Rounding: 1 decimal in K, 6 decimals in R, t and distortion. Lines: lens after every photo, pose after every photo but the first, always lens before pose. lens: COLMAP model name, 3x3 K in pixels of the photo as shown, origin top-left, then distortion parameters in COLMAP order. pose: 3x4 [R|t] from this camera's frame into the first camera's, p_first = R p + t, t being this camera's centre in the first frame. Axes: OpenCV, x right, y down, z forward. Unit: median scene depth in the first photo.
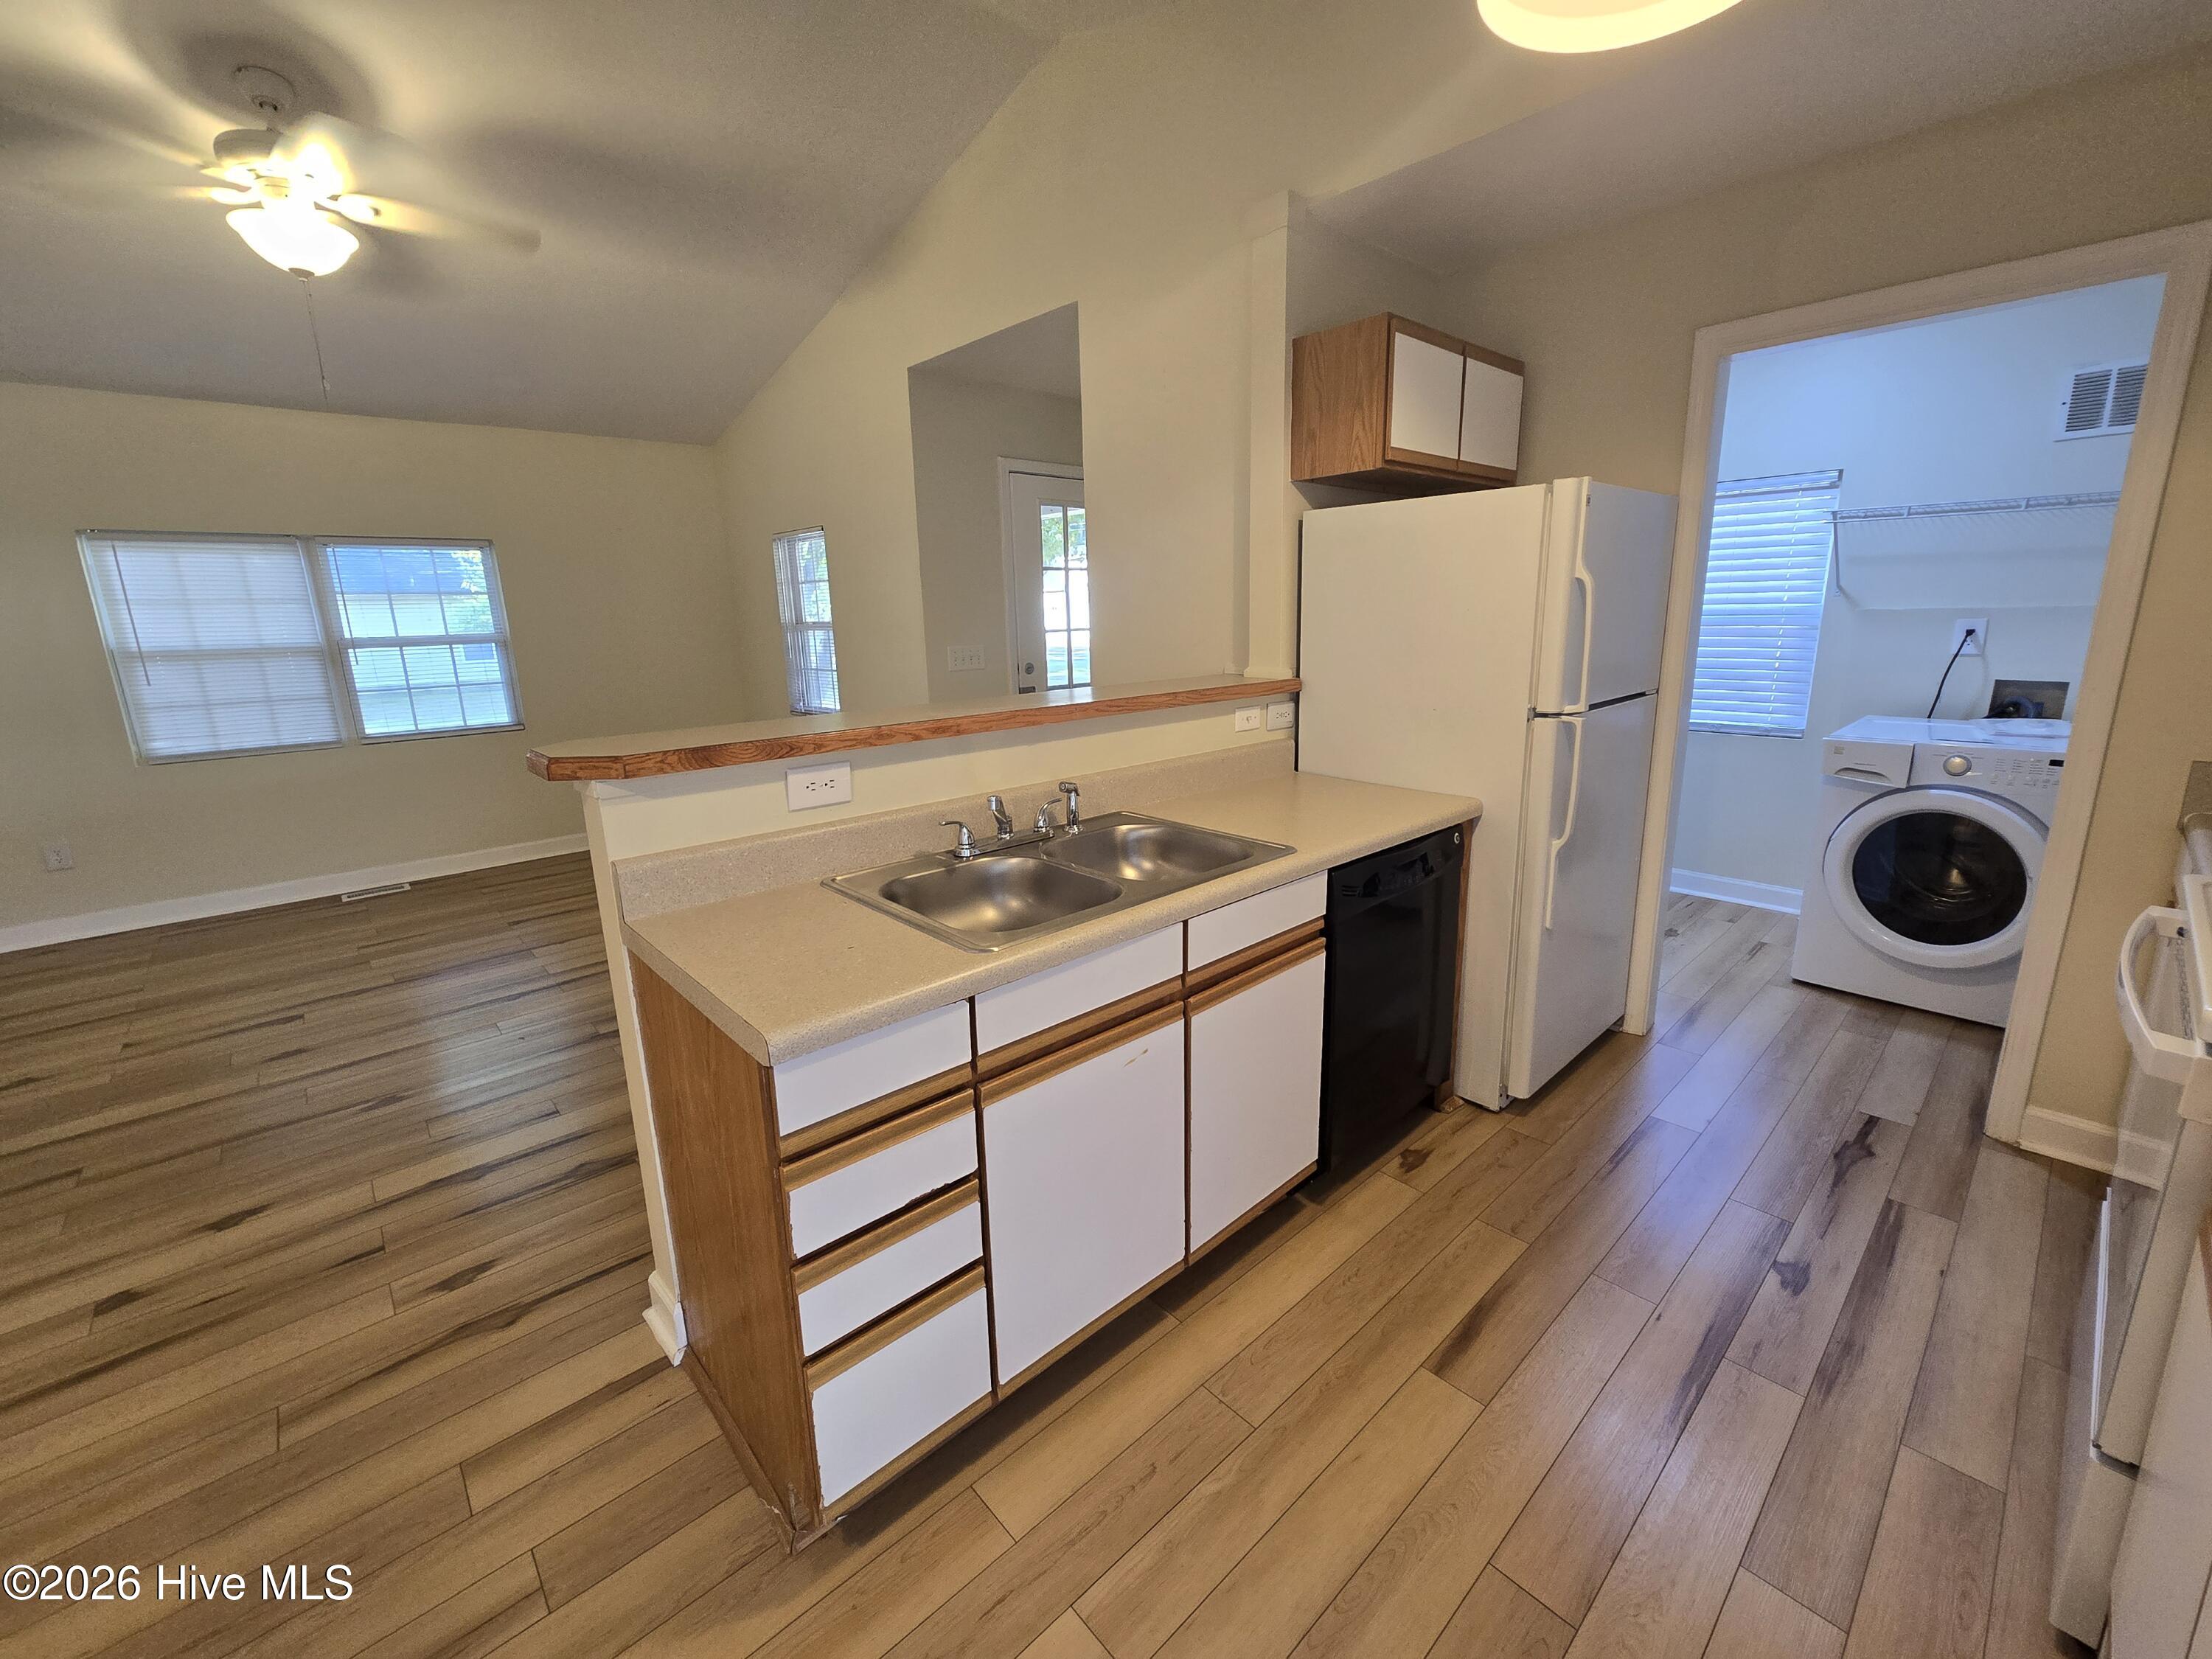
lens RADIAL K [[903.8, 0, 1116.8], [0, 903.8, 816.7], [0, 0, 1]] dist [-0.002239, 0.000631]
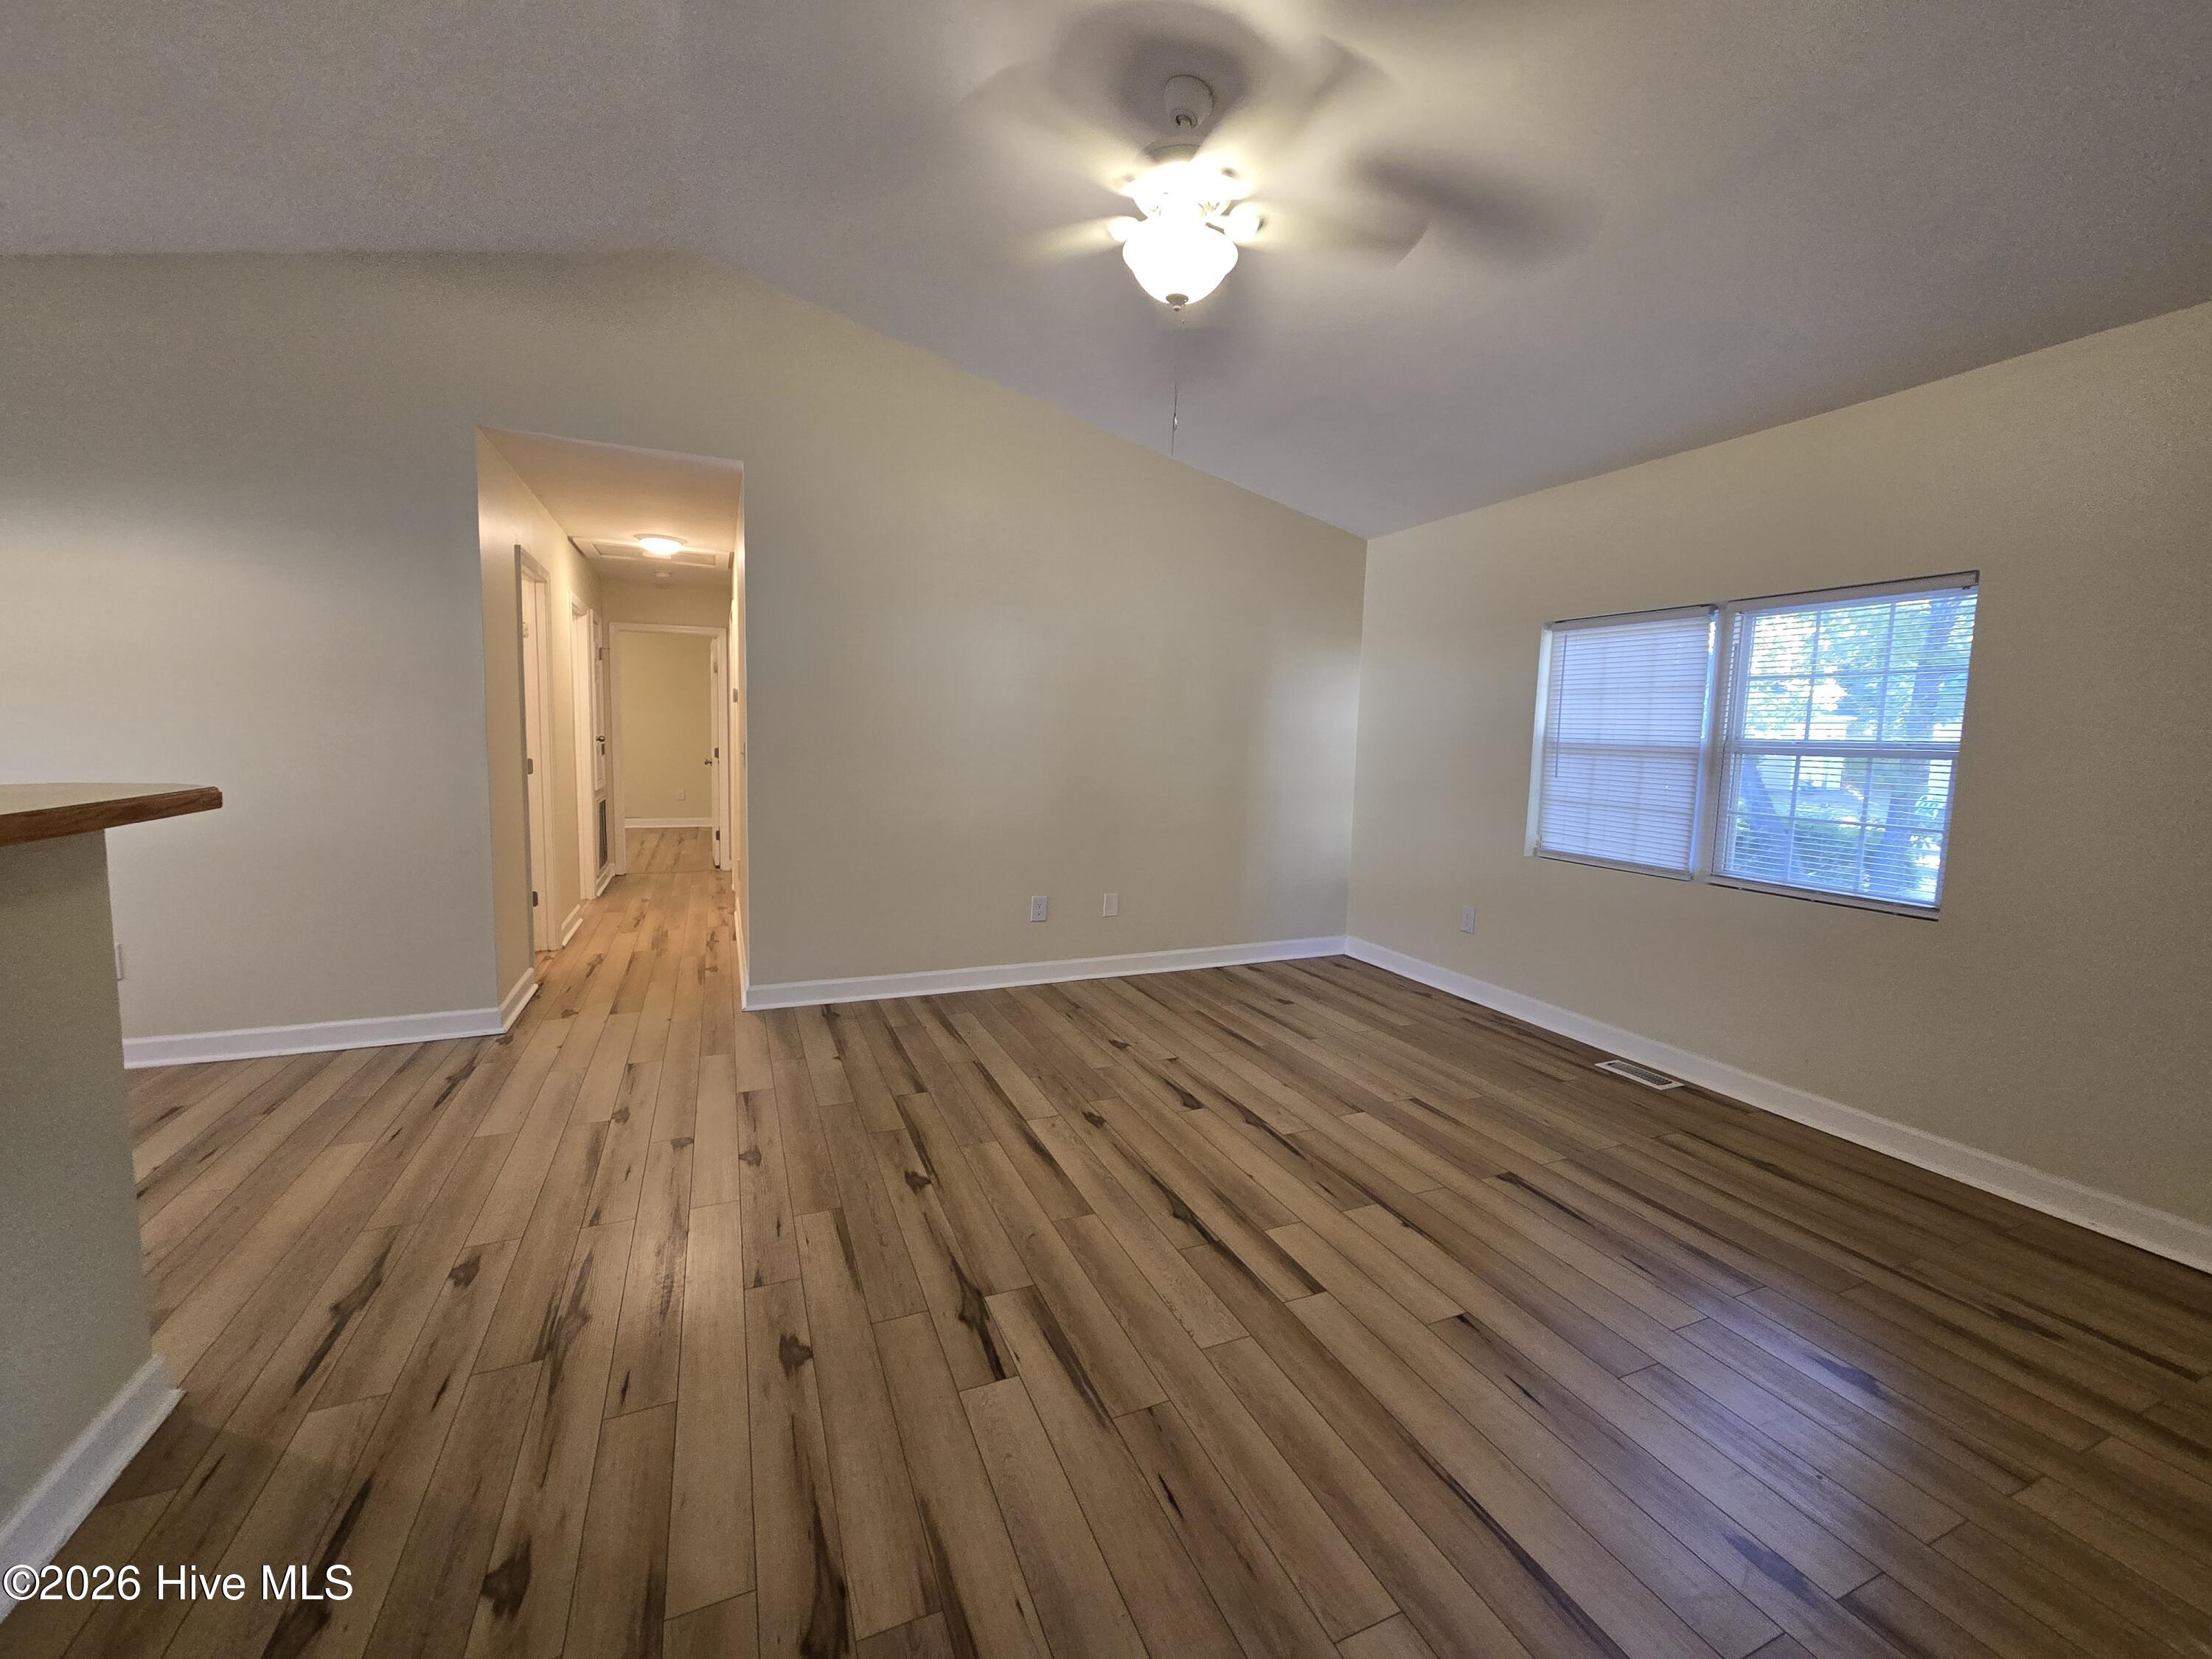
lens RADIAL K [[903.8, 0, 1116.8], [0, 903.8, 816.7], [0, 0, 1]] dist [-0.002239, 0.000631]
pose [[-0.326638, 0.106377, -0.939144, -0.017303], [-0.227691, 0.955525, 0.187424, -0.291323], [0.917313, 0.275055, -0.287890, 1.398626]]
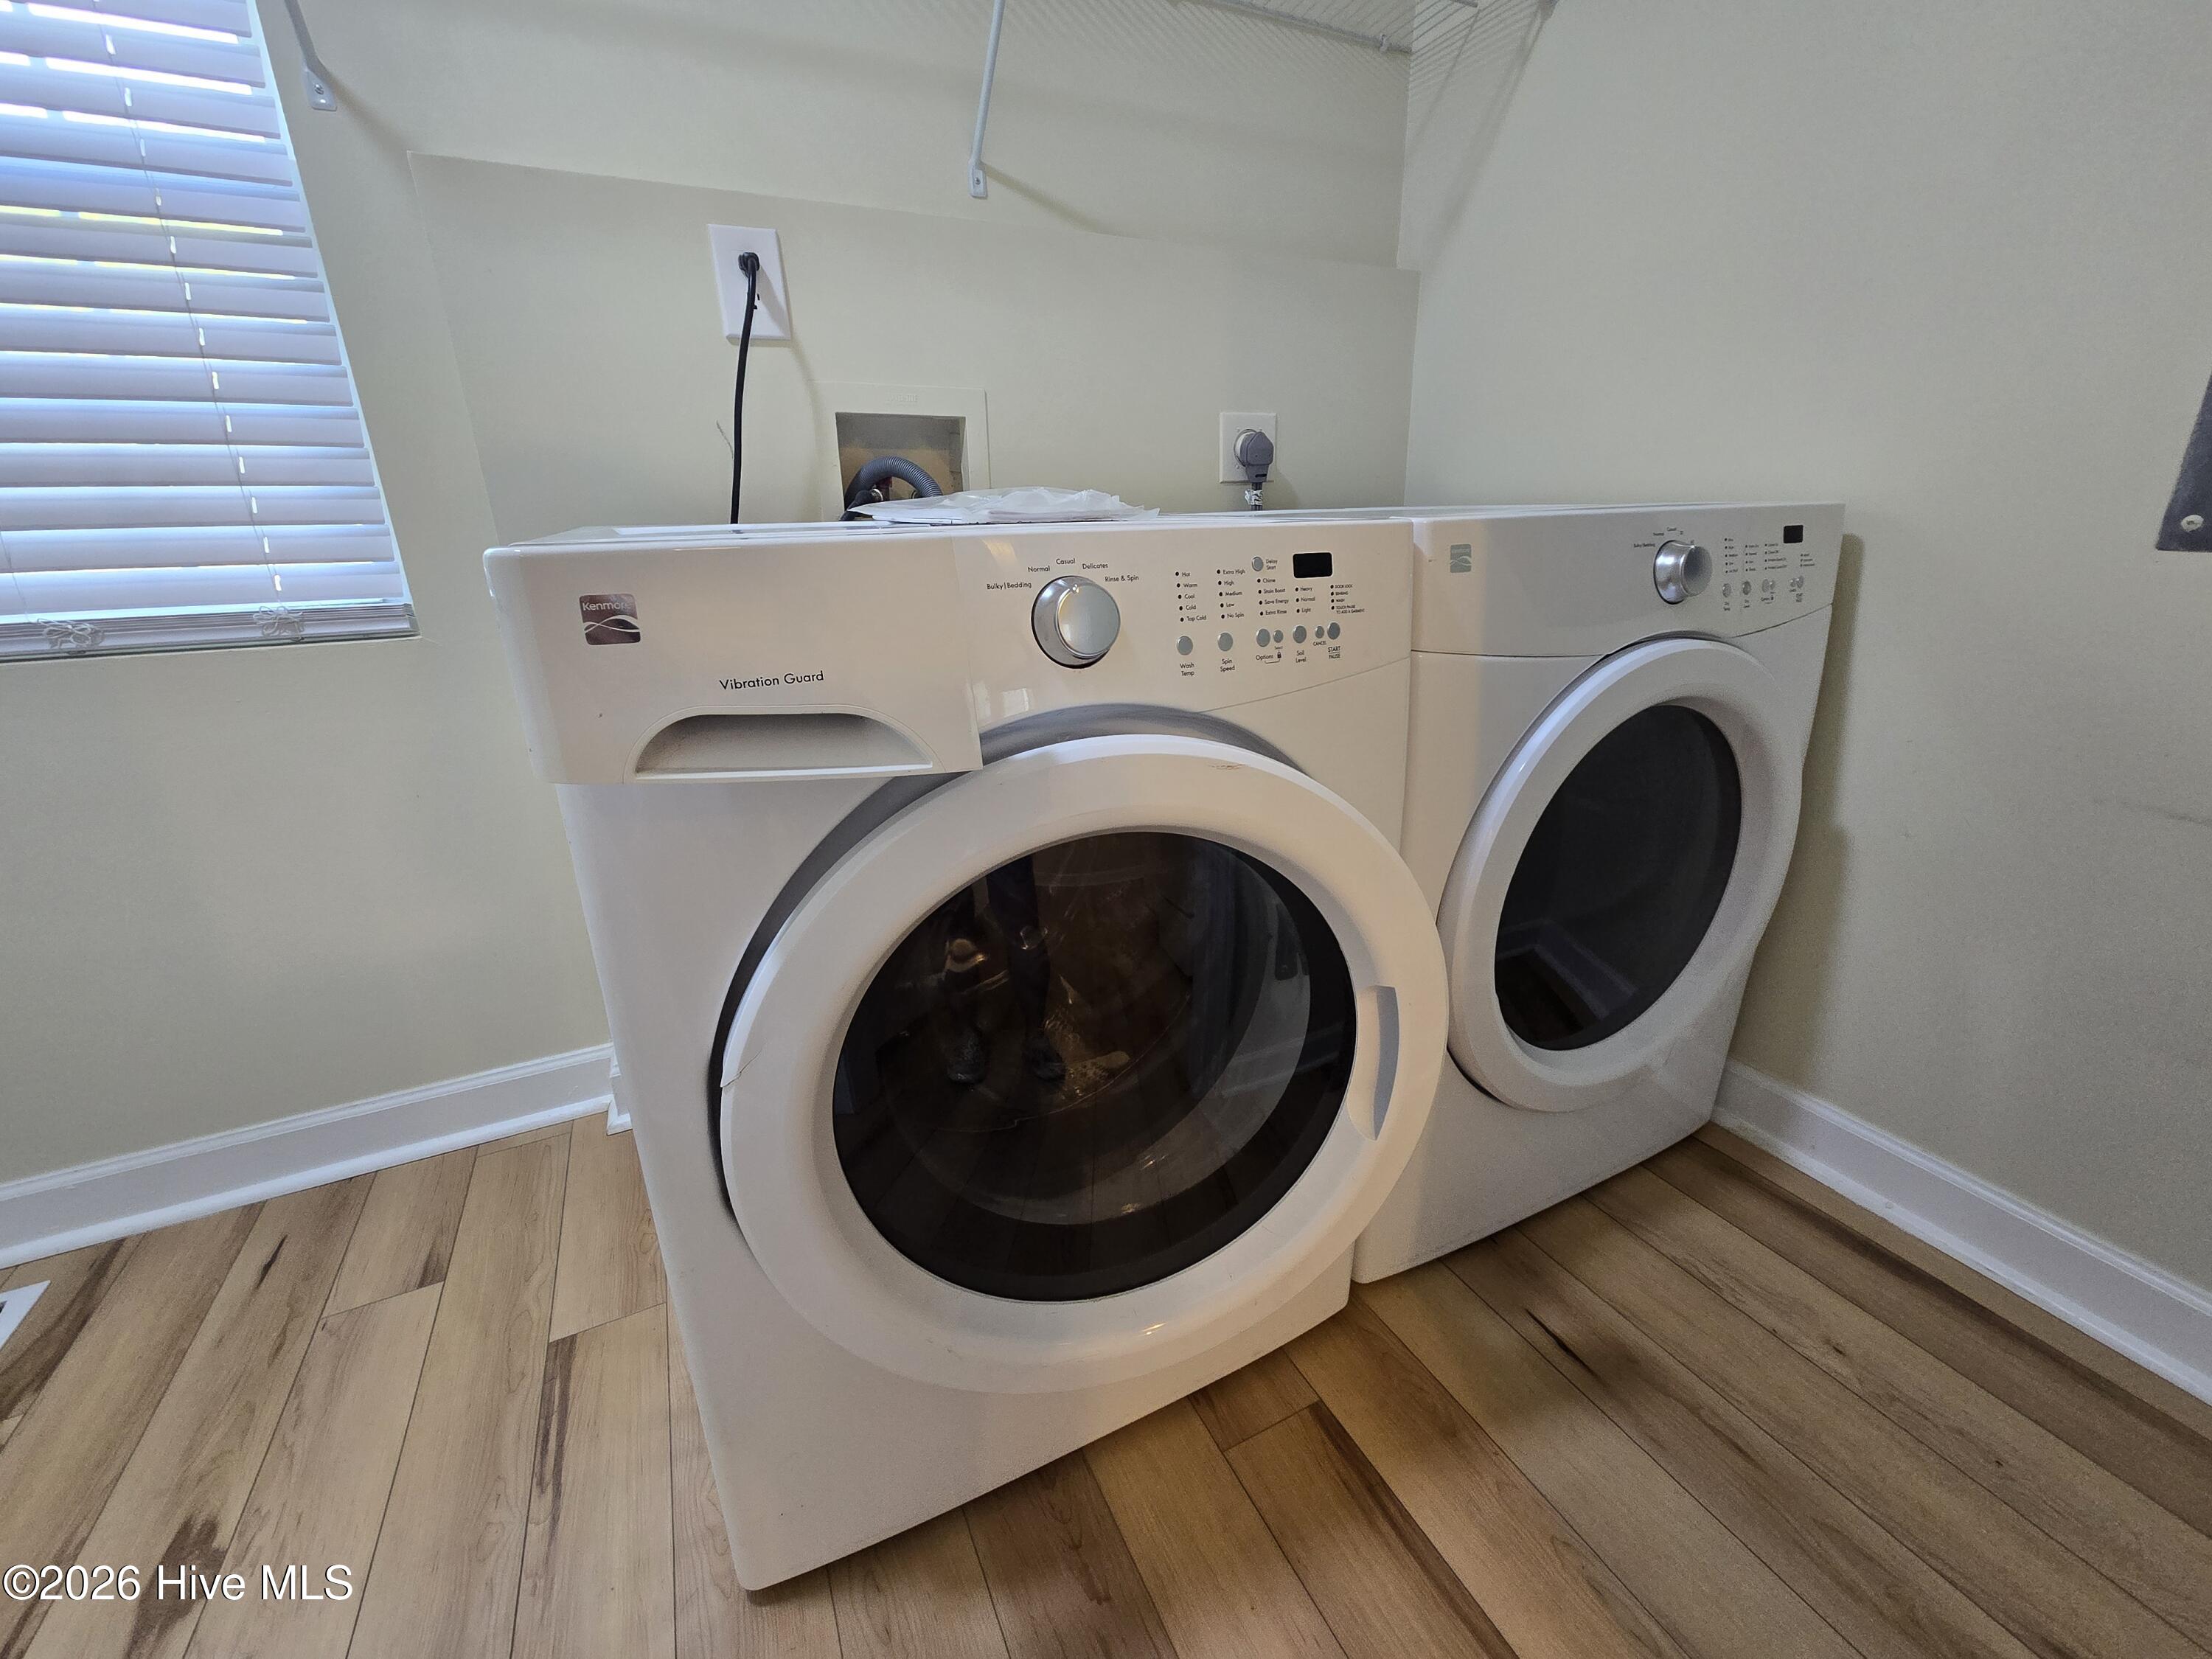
lens RADIAL K [[903.8, 0, 1116.8], [0, 903.8, 816.7], [0, 0, 1]] dist [-0.002239, 0.000631]
pose [[0.280829, -0.295024, 0.913289, 0.765351], [0.227349, 0.944948, 0.235343, -0.066415], [-0.932442, 0.141544, 0.332442, 0.993232]]
